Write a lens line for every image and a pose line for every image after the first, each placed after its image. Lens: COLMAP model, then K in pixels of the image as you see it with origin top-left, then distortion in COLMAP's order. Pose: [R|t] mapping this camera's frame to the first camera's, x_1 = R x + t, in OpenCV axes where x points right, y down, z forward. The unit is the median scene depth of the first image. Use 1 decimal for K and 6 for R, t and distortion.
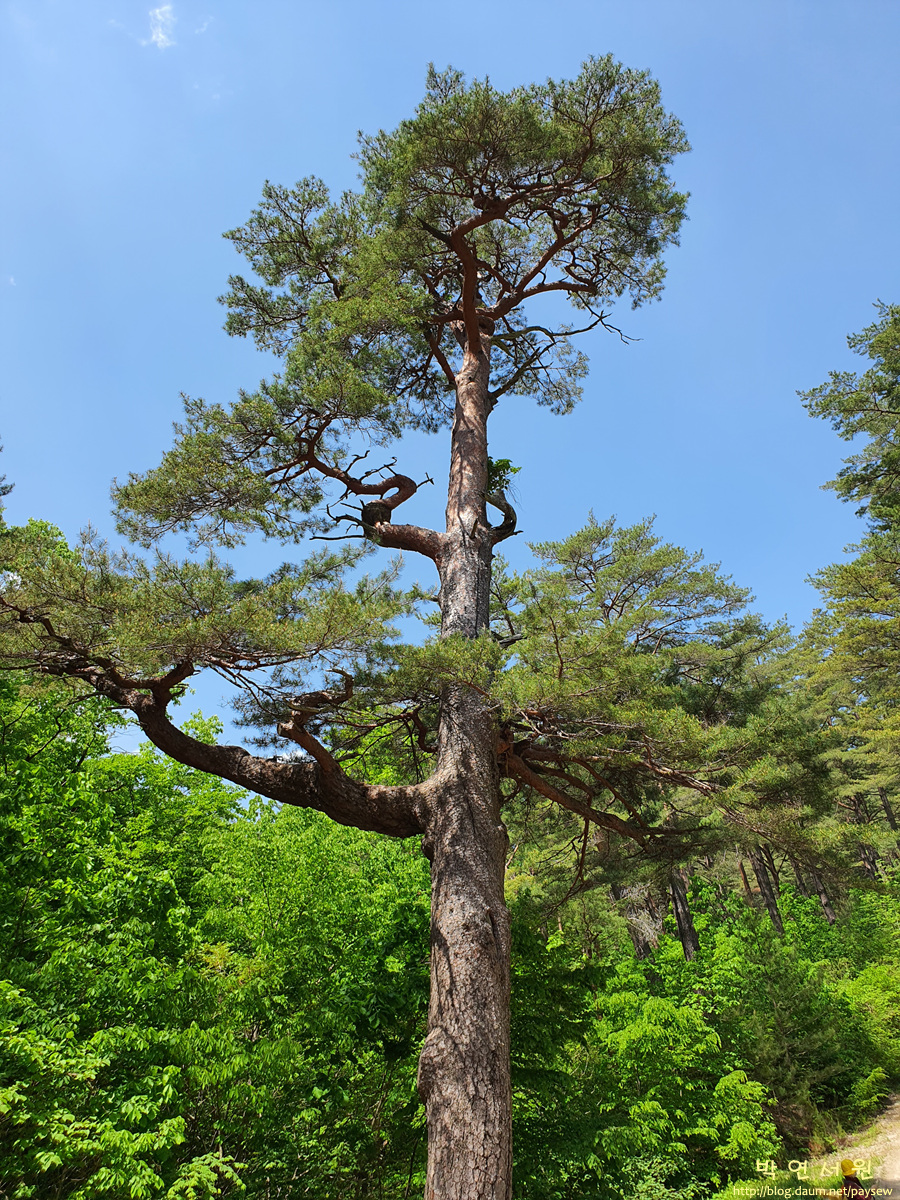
lens RADIAL K [[920.2, 0, 465.1], [0, 920.2, 605.3], [0, 0, 1]] dist [0.023184, -0.007714]
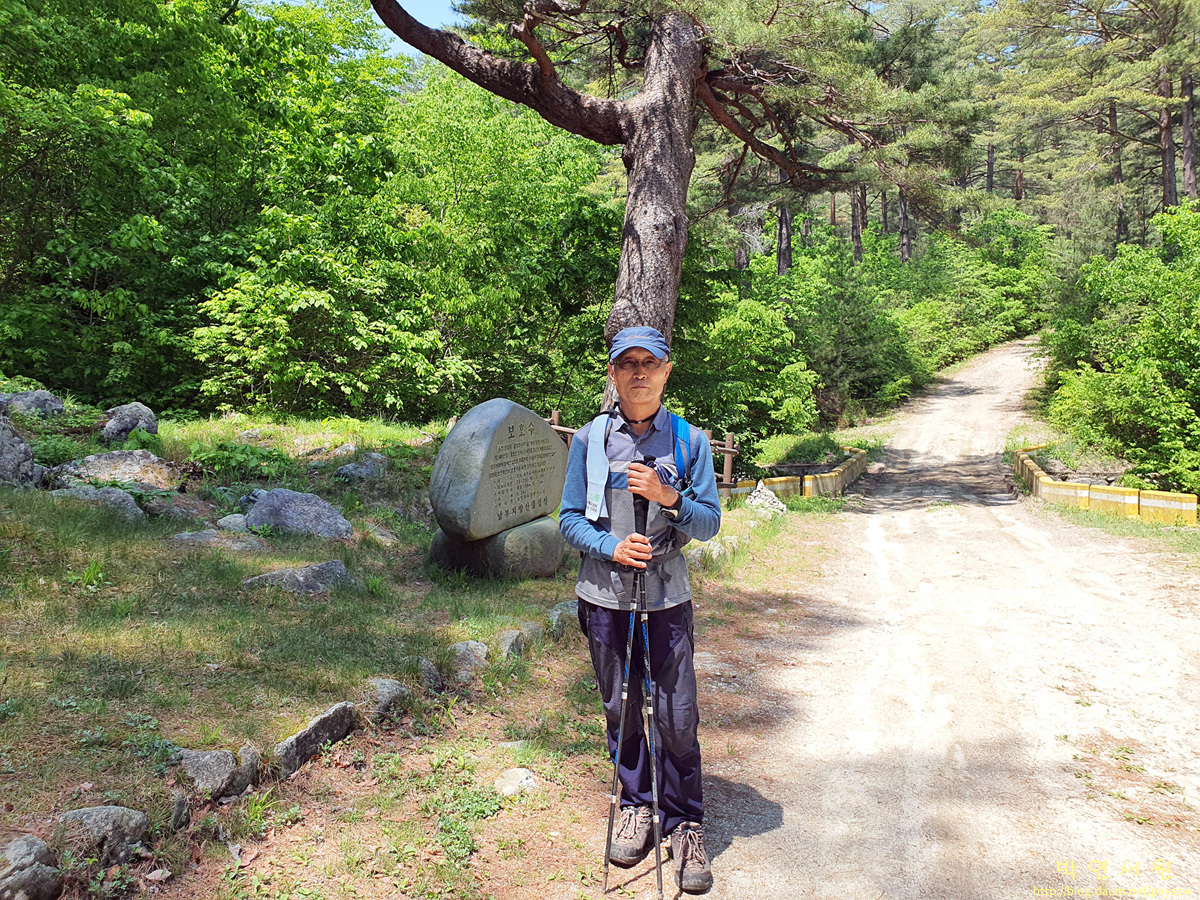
lens RADIAL K [[925.4, 0, 596.7], [0, 925.4, 436.5], [0, 0, 1]] dist [-0.000341, 0.010626]
pose [[0.988515, 0.127063, 0.081813, -0.086974], [-0.151123, 0.832660, 0.532765, -0.043084], [-0.000428, -0.539010, 0.842299, -0.126587]]
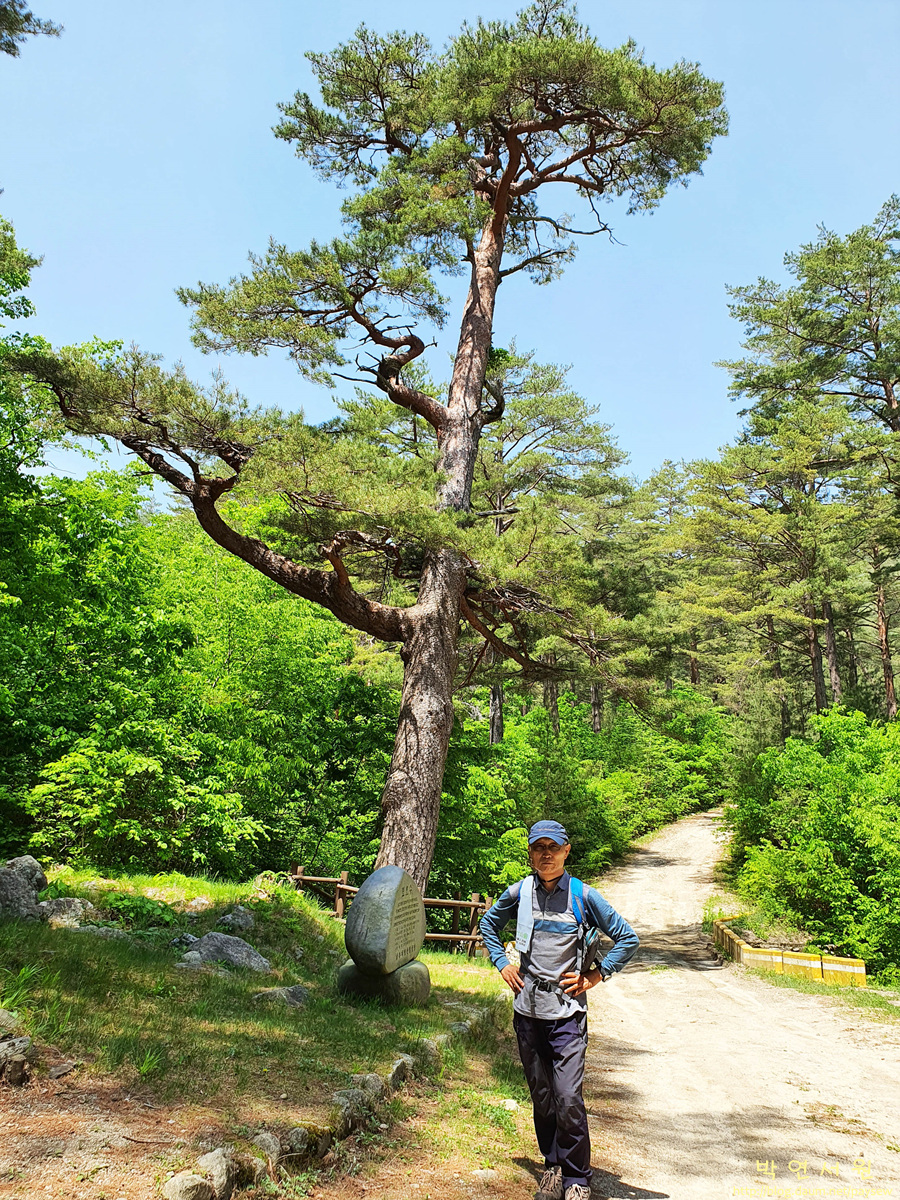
lens RADIAL K [[963.9, 0, 446.5], [0, 963.9, 604.5], [0, 0, 1]] dist [0.006236, -0.003101]
pose [[0.953972, 0.221505, 0.202172, -0.196529], [-0.266349, 0.935610, 0.231717, -0.112213], [-0.137828, -0.274900, 0.951543, -0.264112]]
